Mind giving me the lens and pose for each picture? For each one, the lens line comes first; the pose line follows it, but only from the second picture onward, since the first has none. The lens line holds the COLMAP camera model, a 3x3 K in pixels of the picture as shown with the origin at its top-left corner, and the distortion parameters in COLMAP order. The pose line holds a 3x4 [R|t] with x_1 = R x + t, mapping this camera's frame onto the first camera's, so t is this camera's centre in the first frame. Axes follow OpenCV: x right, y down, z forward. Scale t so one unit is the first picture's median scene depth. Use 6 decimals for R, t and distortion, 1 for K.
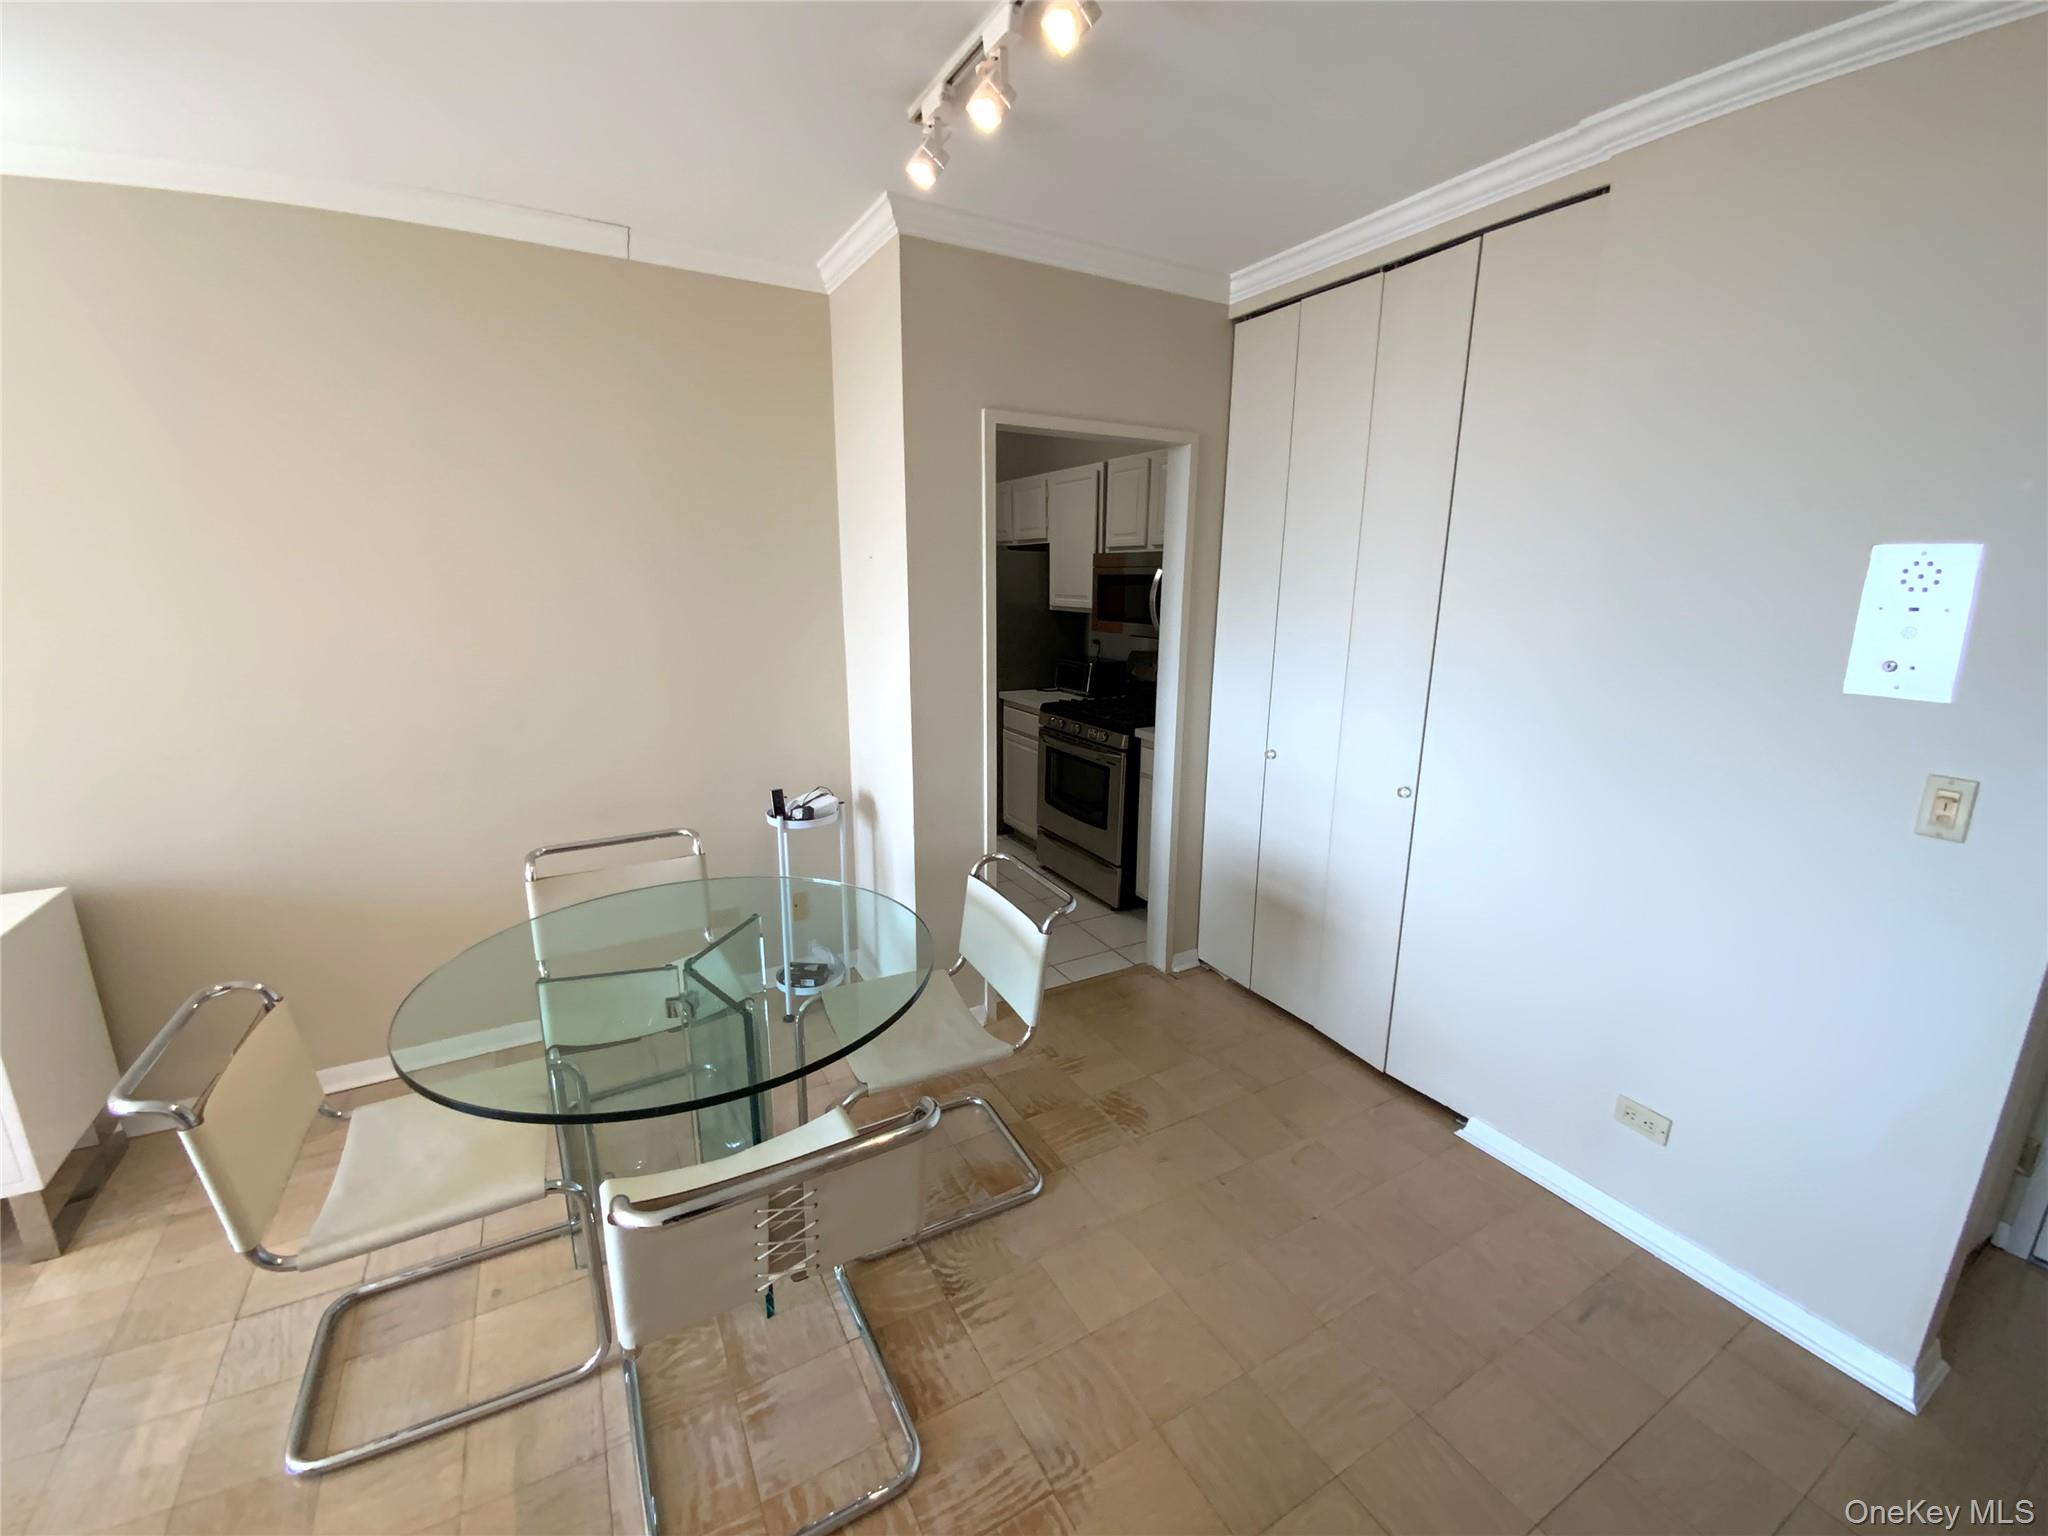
lens RADIAL K [[835.0, 0, 1030.5], [0, 835.0, 768.2], [0, 0, 1]] dist [0.000020, 0.000373]
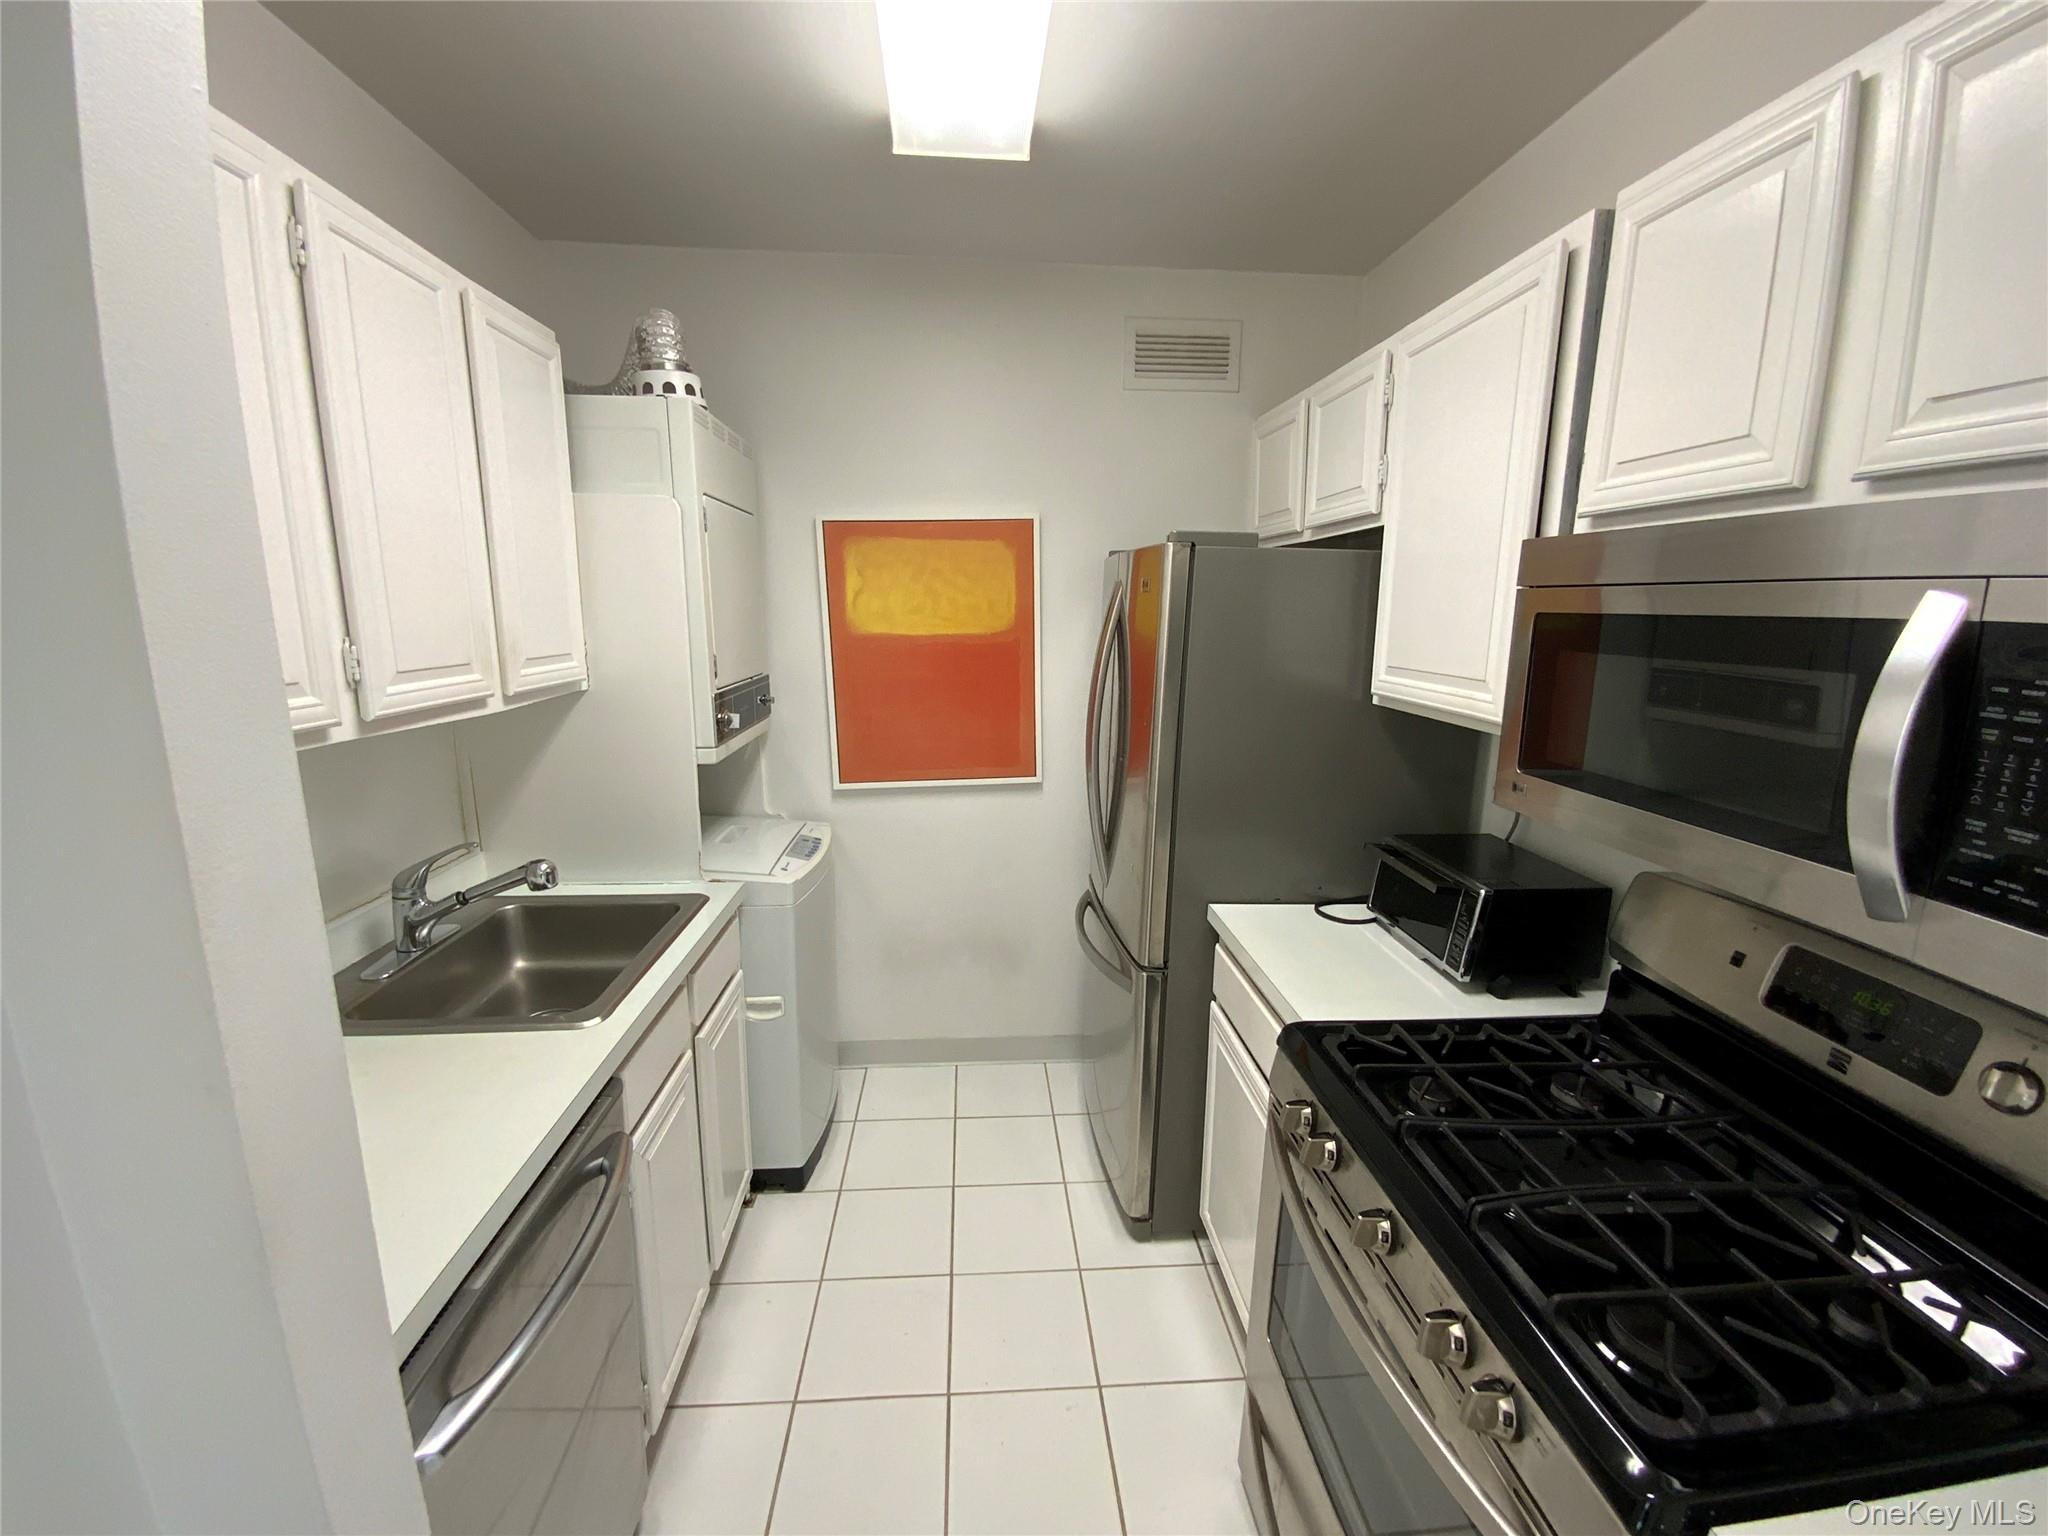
lens RADIAL K [[835.0, 0, 1022.0], [0, 835.0, 755.7], [0, 0, 1]] dist [0.000020, 0.000373]
pose [[0.899506, 0.083160, -0.428921, 0.087443], [-0.105814, 0.993957, -0.029197, -0.275815], [0.423901, 0.071648, 0.902870, 1.185994]]
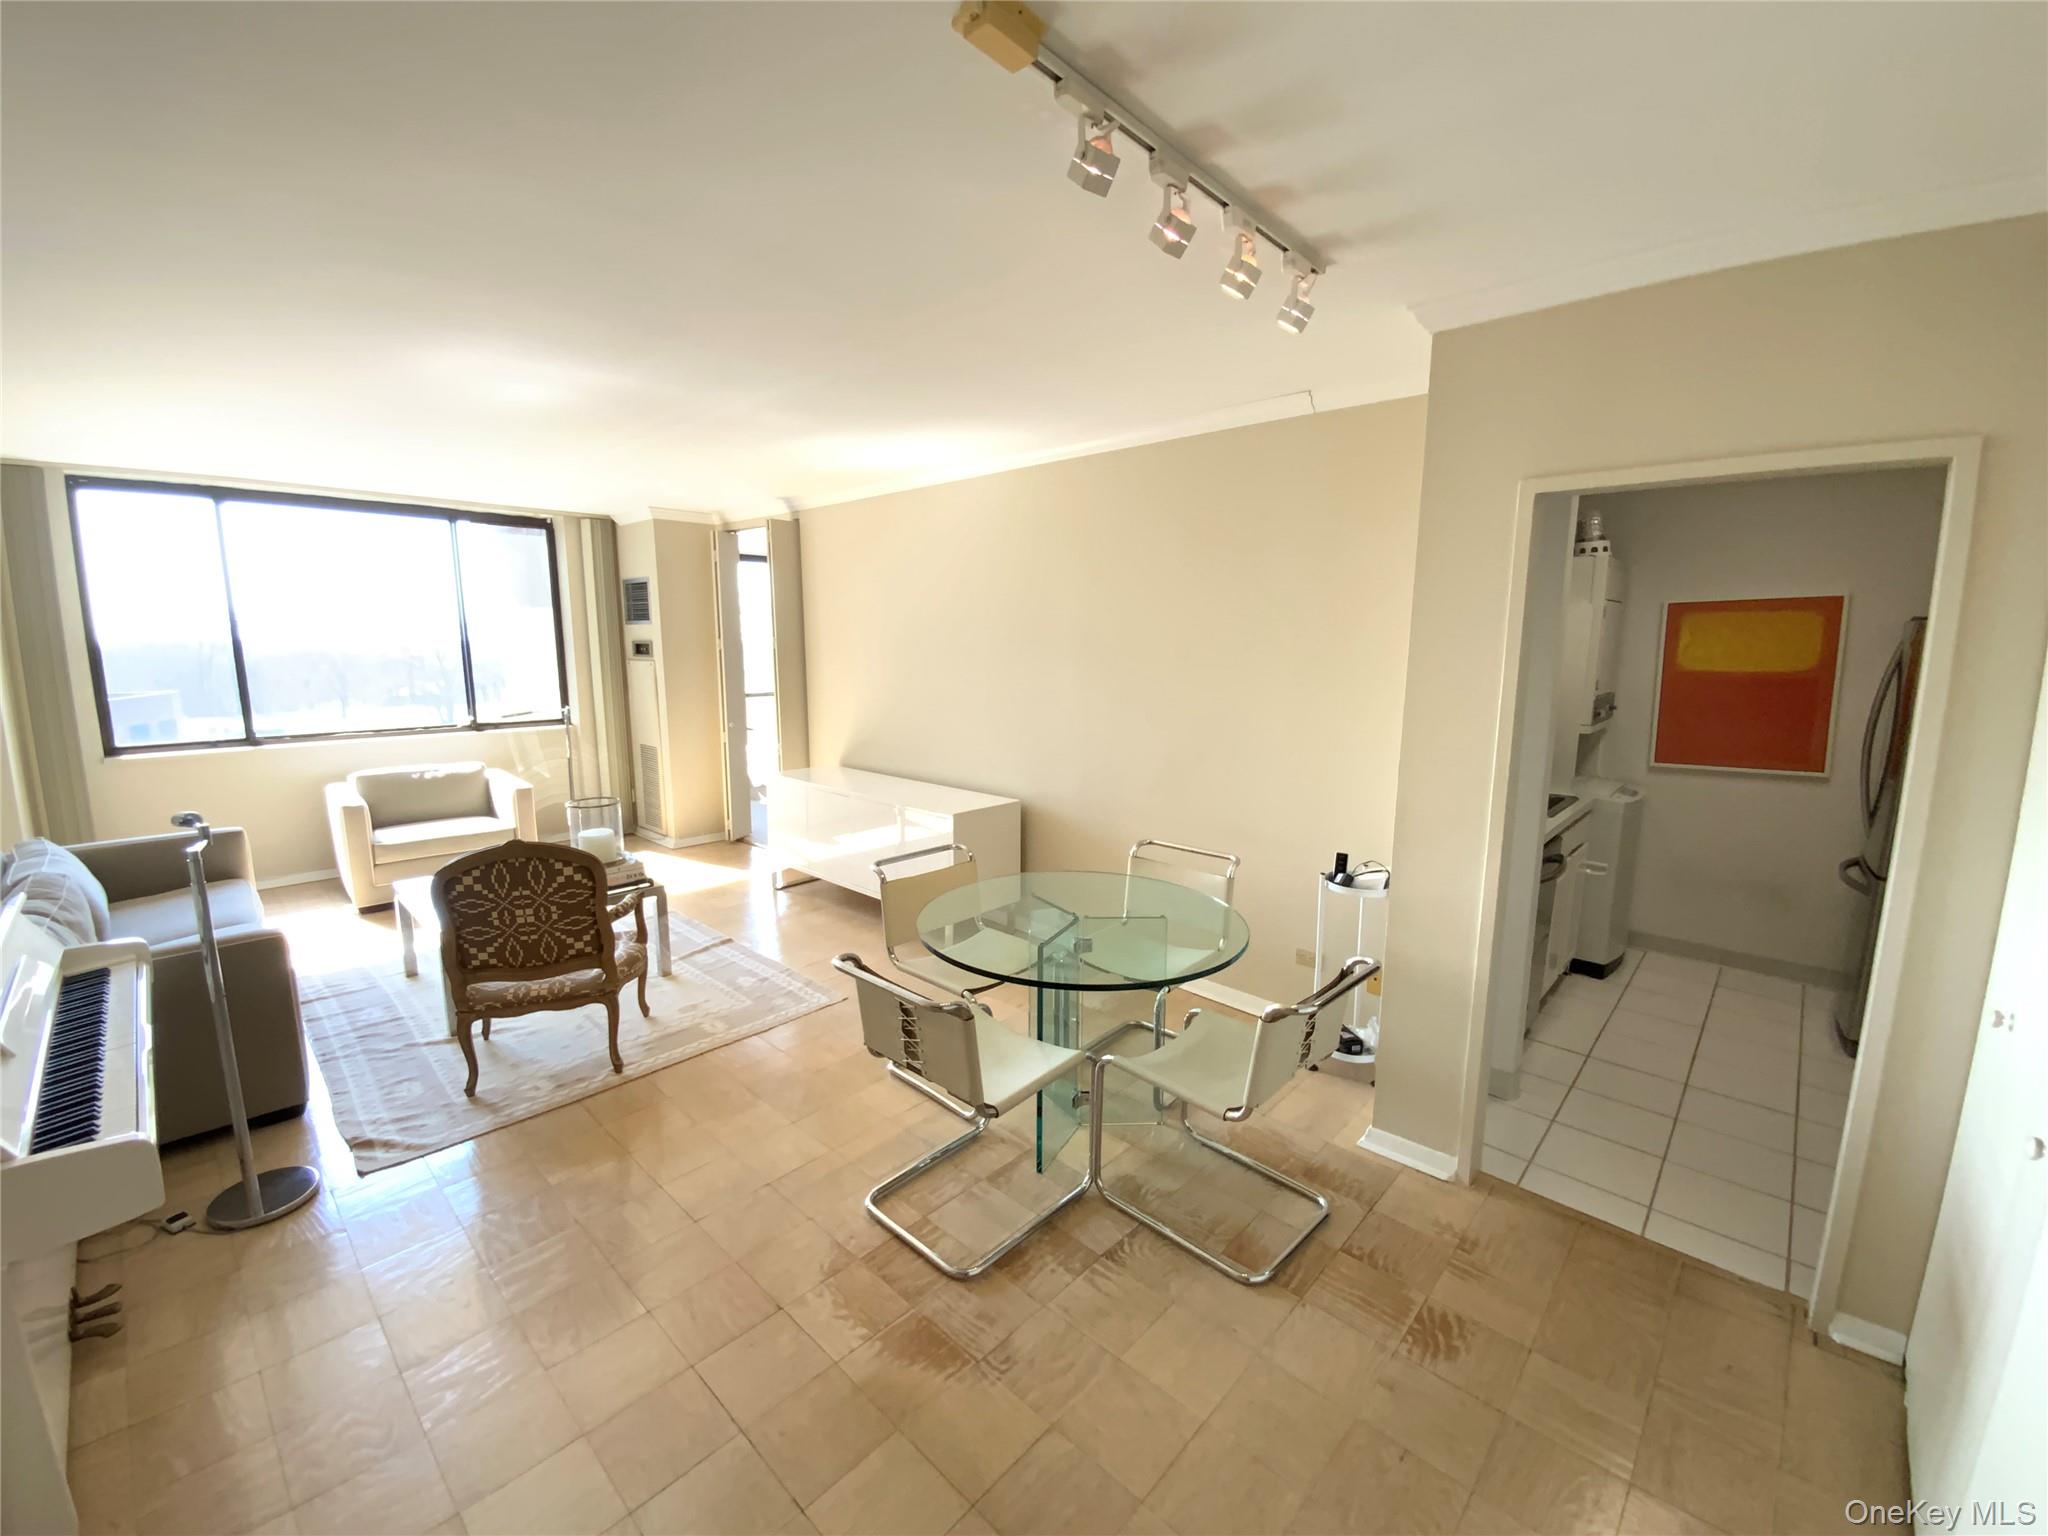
lens RADIAL K [[835.0, 0, 1012.9], [0, 835.0, 764.2], [0, 0, 1]] dist [0.000020, 0.000373]
pose [[0.293092, 0.145534, -0.944943, 0.666017], [-0.219930, 0.972105, 0.081502, -0.092498], [0.930445, 0.183934, 0.316924, 0.273178]]
